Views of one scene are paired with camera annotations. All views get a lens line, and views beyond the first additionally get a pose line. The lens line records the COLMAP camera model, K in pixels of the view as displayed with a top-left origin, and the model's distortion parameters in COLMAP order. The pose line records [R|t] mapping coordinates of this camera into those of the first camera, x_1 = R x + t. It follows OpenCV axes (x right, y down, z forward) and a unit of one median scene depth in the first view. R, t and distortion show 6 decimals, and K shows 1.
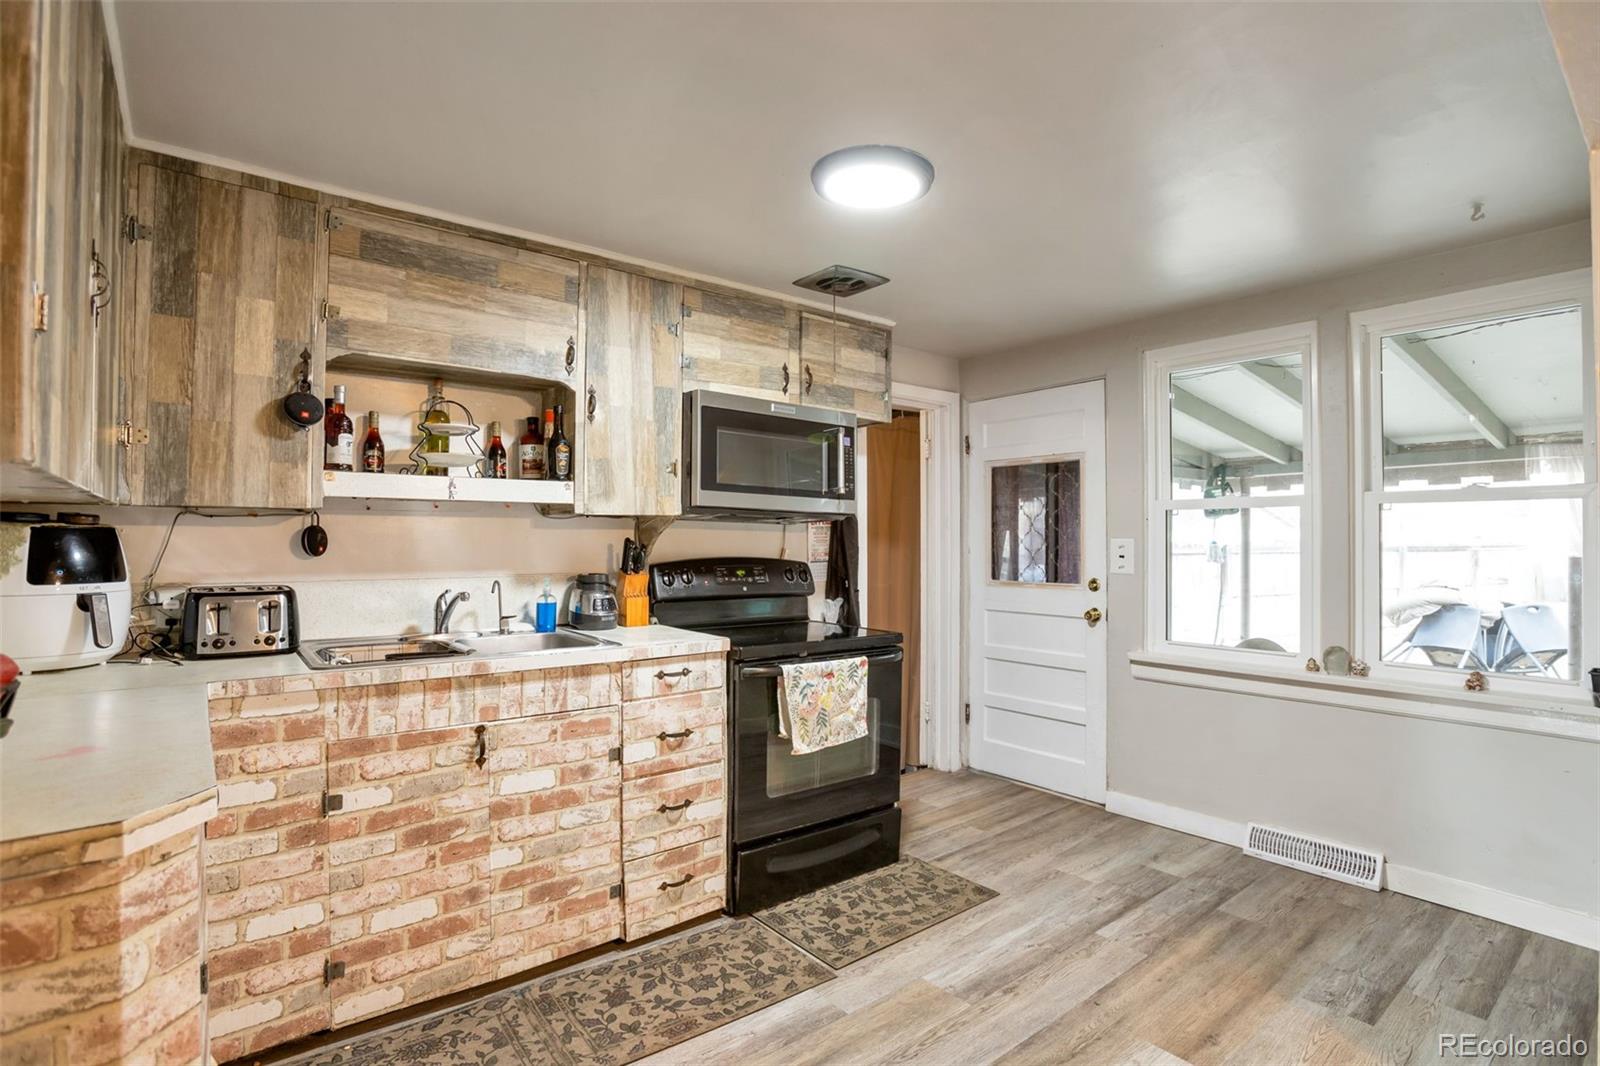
lens RADIAL K [[784.1, 0, 797.9], [0, 784.1, 534.7], [0, 0, 1]] dist [-0.079834, 0.039644]
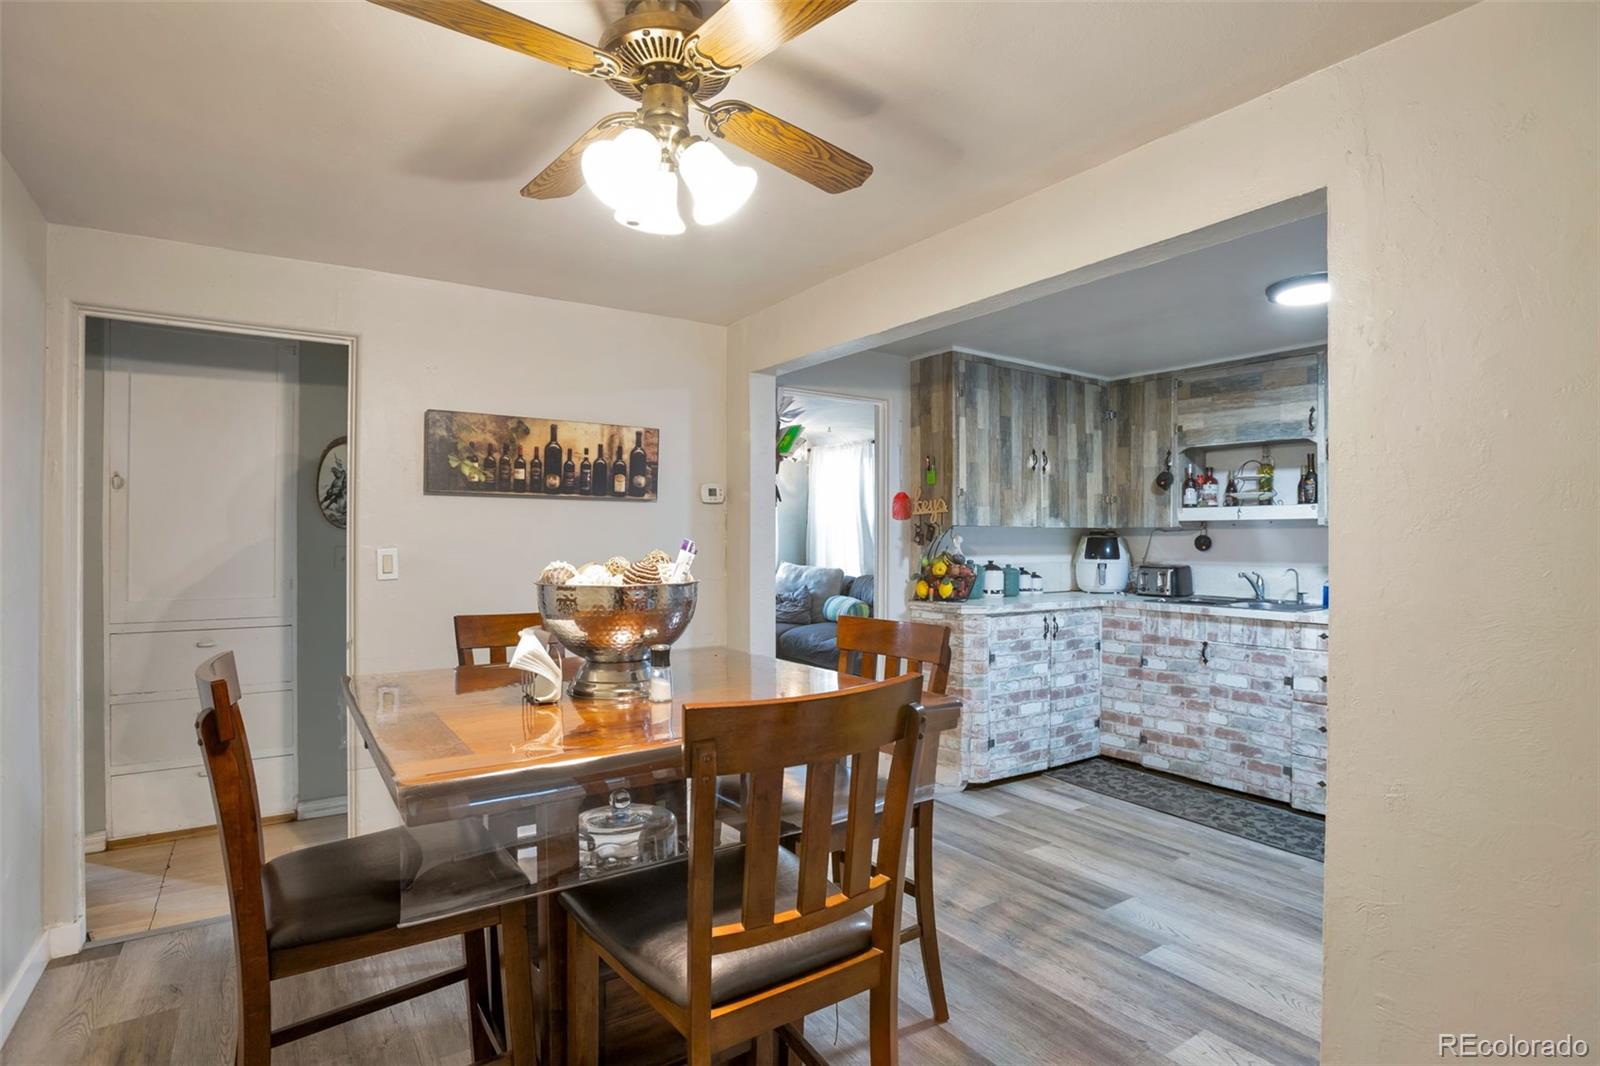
lens RADIAL K [[784.1, 0, 797.9], [0, 784.1, 534.7], [0, 0, 1]] dist [-0.079834, 0.039644]
pose [[-0.077688, -0.006660, -0.996955, 1.390759], [0.005317, 0.999961, -0.007095, -0.004472], [0.996964, -0.005852, -0.077649, 0.144451]]
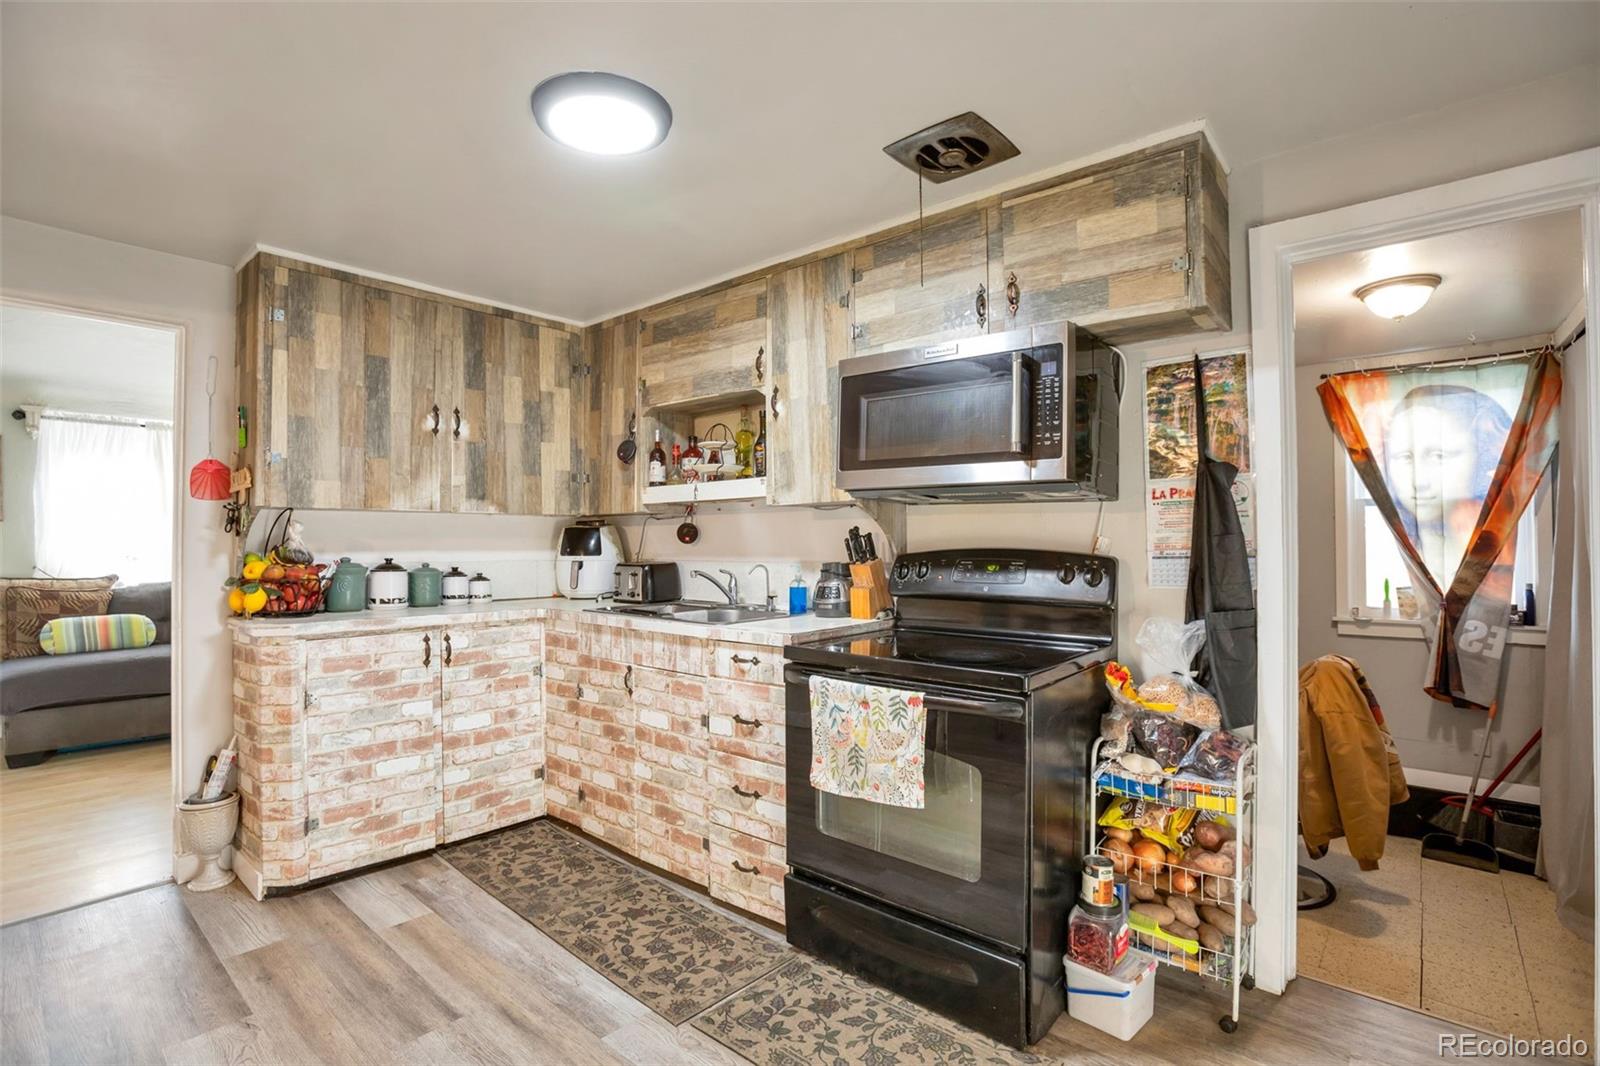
lens RADIAL K [[745.2, 0, 780.7], [0, 745.2, 533.2], [0, 0, 1]] dist [-0.078489, 0.033112]
pose [[0.180927, -0.014426, -0.983391, 0.850314], [0.013107, 0.999839, -0.012256, 0.028779], [0.983409, -0.010672, 0.181087, 0.935181]]
